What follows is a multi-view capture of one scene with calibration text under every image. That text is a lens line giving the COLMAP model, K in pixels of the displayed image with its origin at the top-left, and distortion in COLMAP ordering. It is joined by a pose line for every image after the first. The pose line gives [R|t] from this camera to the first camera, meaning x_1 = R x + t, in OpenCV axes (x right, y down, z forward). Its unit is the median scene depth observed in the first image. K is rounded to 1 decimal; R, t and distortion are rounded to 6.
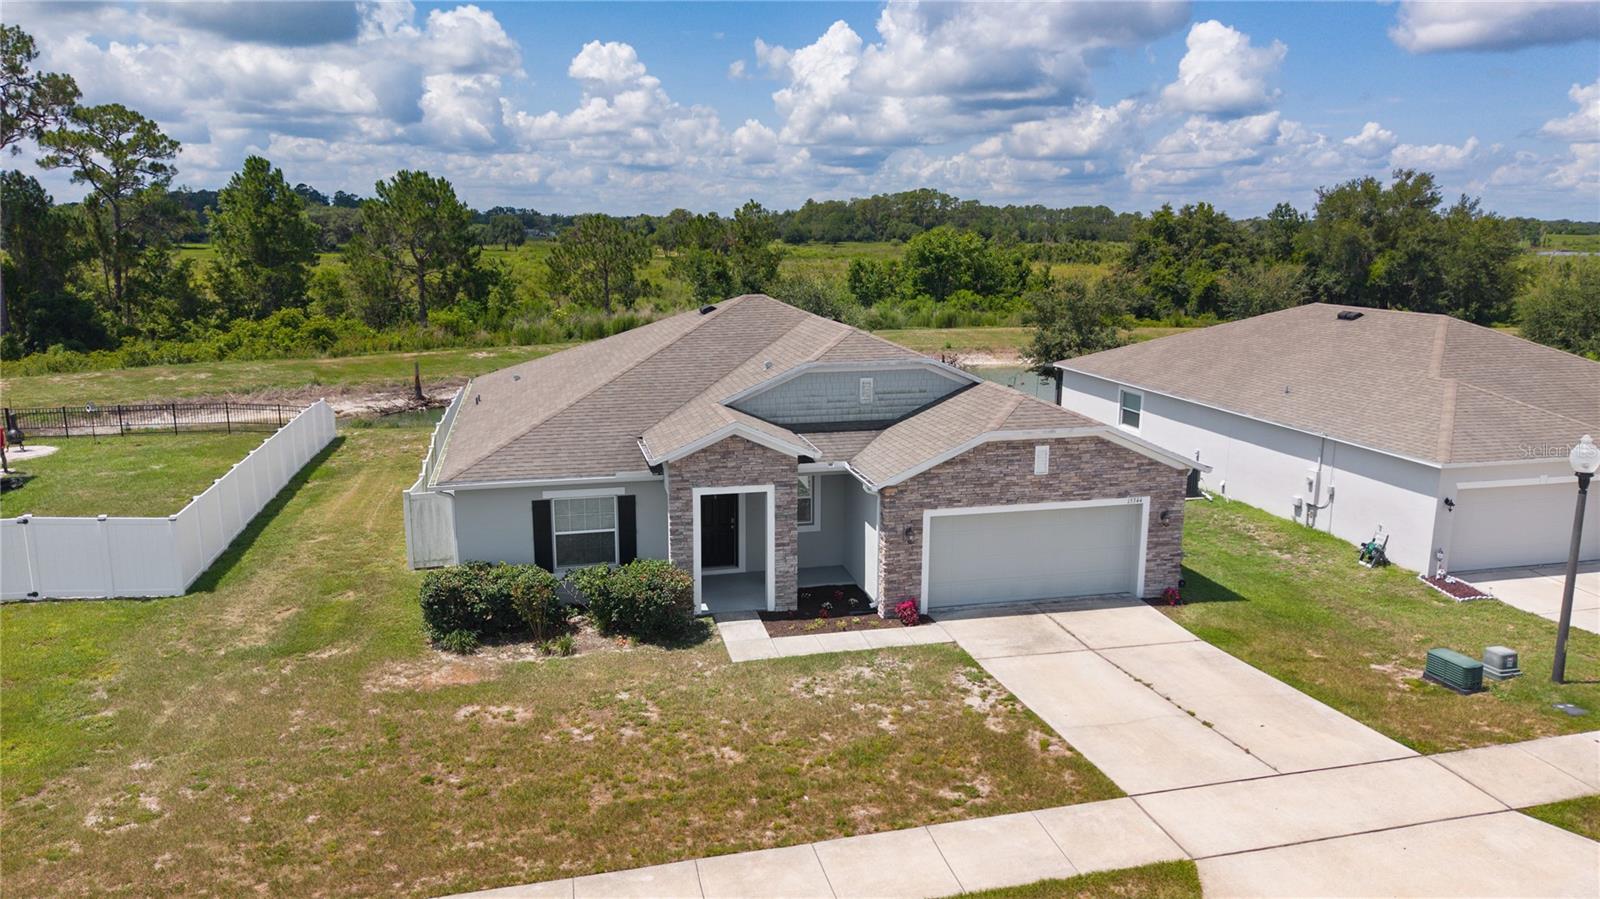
lens RADIAL K [[1082.3, 0, 804.3], [0, 1082.3, 450.5], [0, 0, 1]] dist [0.030642, -0.035706]
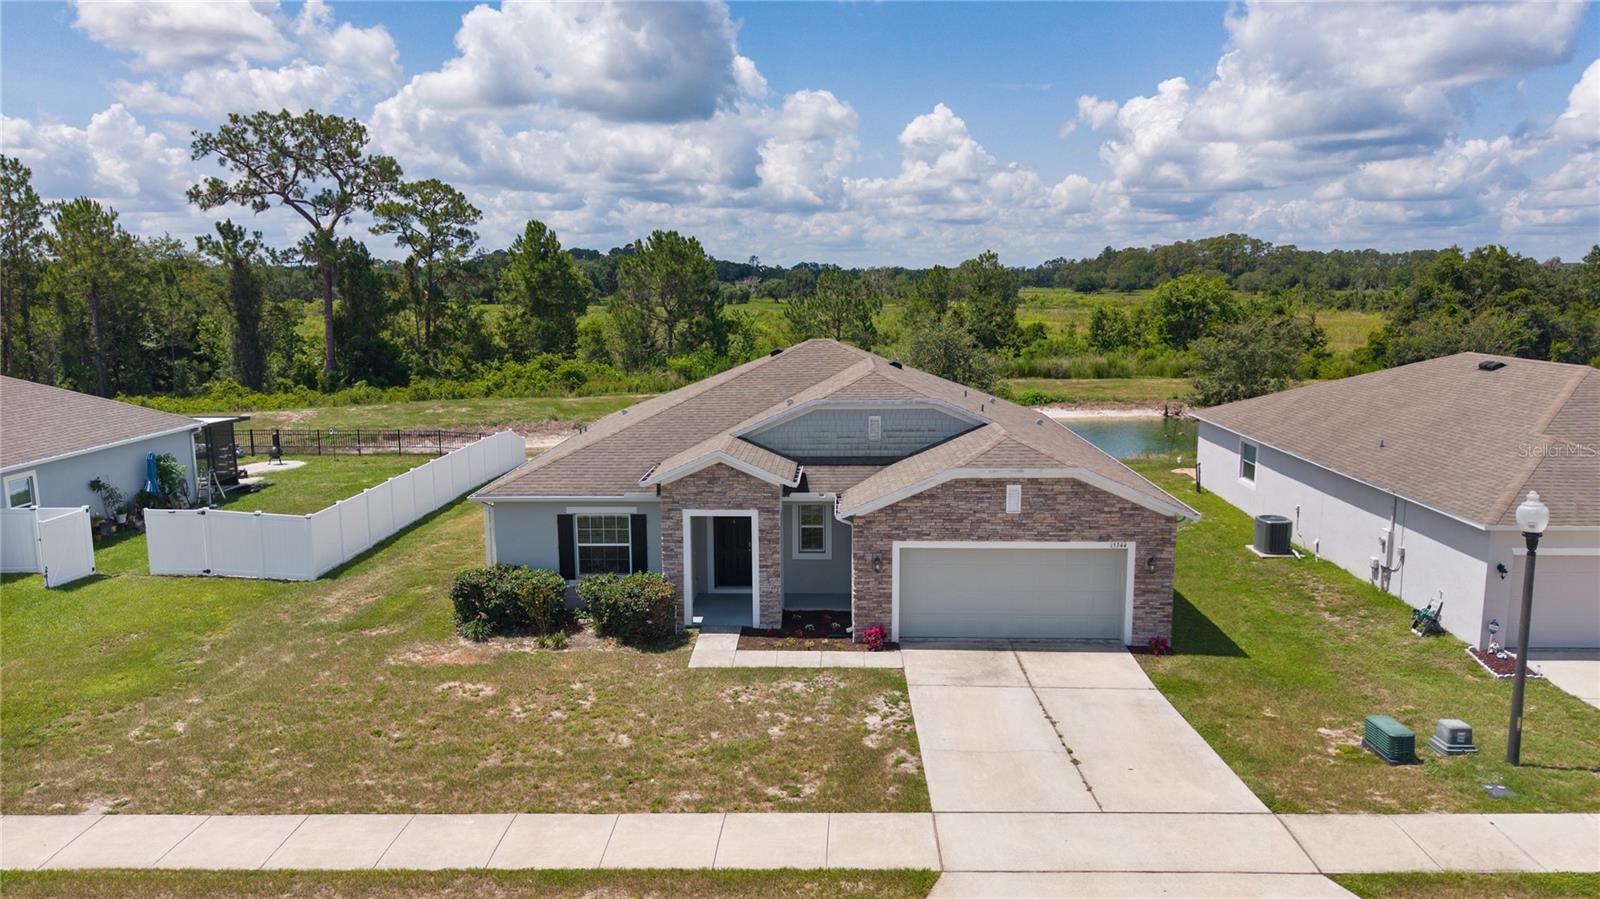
lens RADIAL K [[1082.3, 0, 804.3], [0, 1082.3, 450.5], [0, 0, 1]] dist [0.030642, -0.035706]
pose [[0.962727, 0.032189, -0.268553, 0.307569], [-0.044470, 0.998219, -0.039770, 0.012775], [0.266794, 0.050230, 0.962444, -0.036348]]
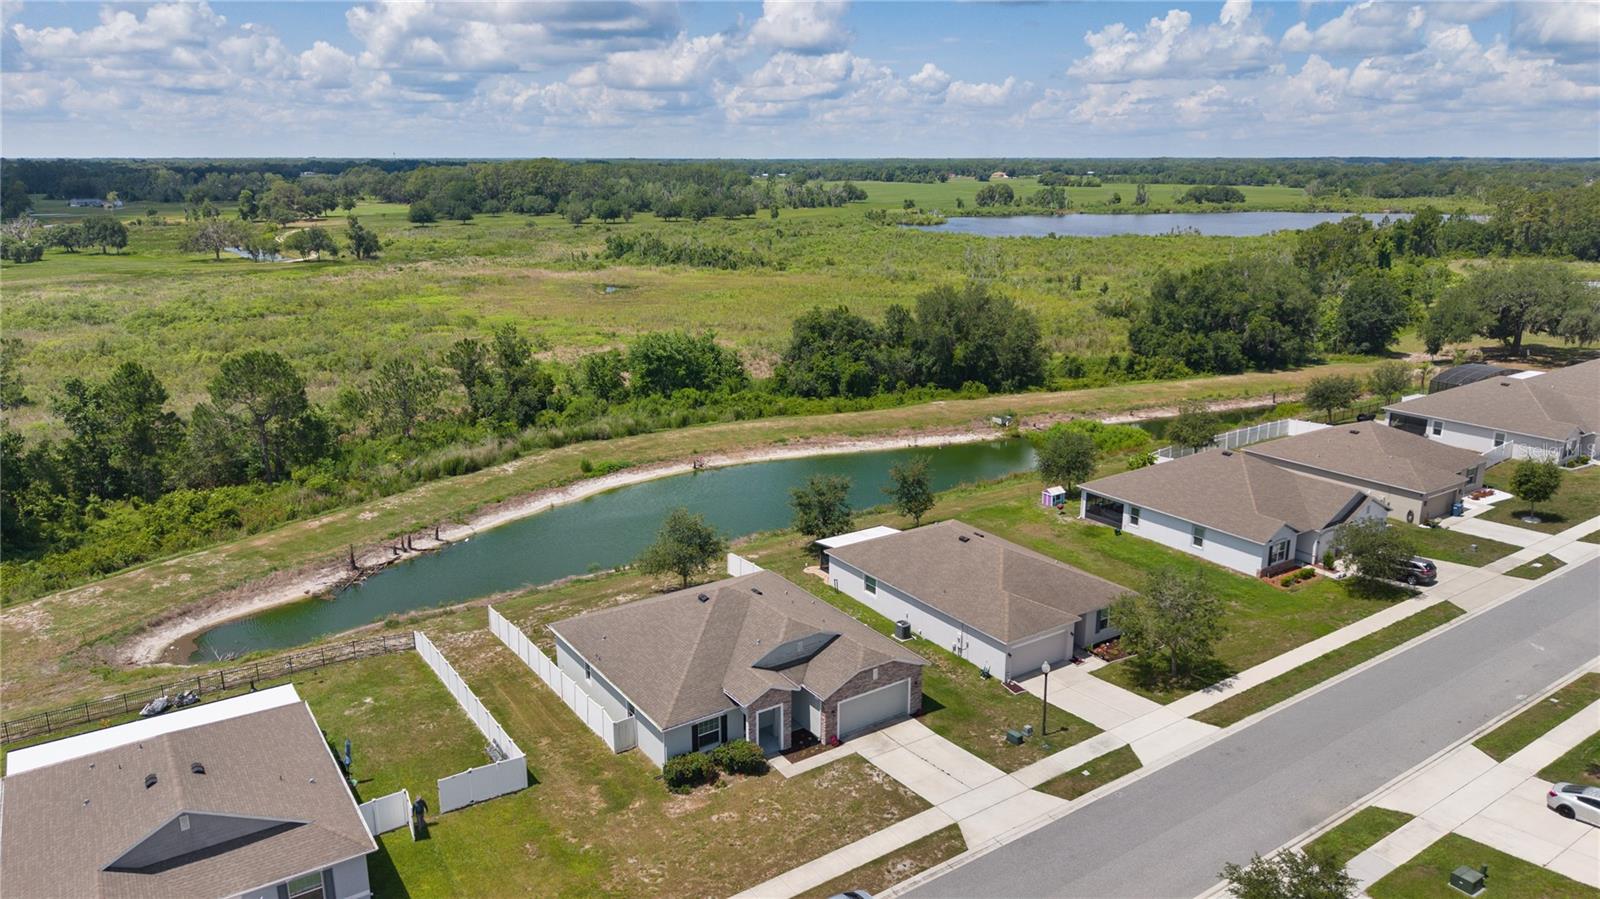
lens RADIAL K [[1082.3, 0, 804.3], [0, 1082.3, 450.5], [0, 0, 1]] dist [0.030642, -0.035706]
pose [[0.937443, -0.095717, 0.334721, -0.791336], [0.075174, 0.994434, 0.073829, -0.758899], [-0.339924, -0.044049, 0.939421, -1.428382]]
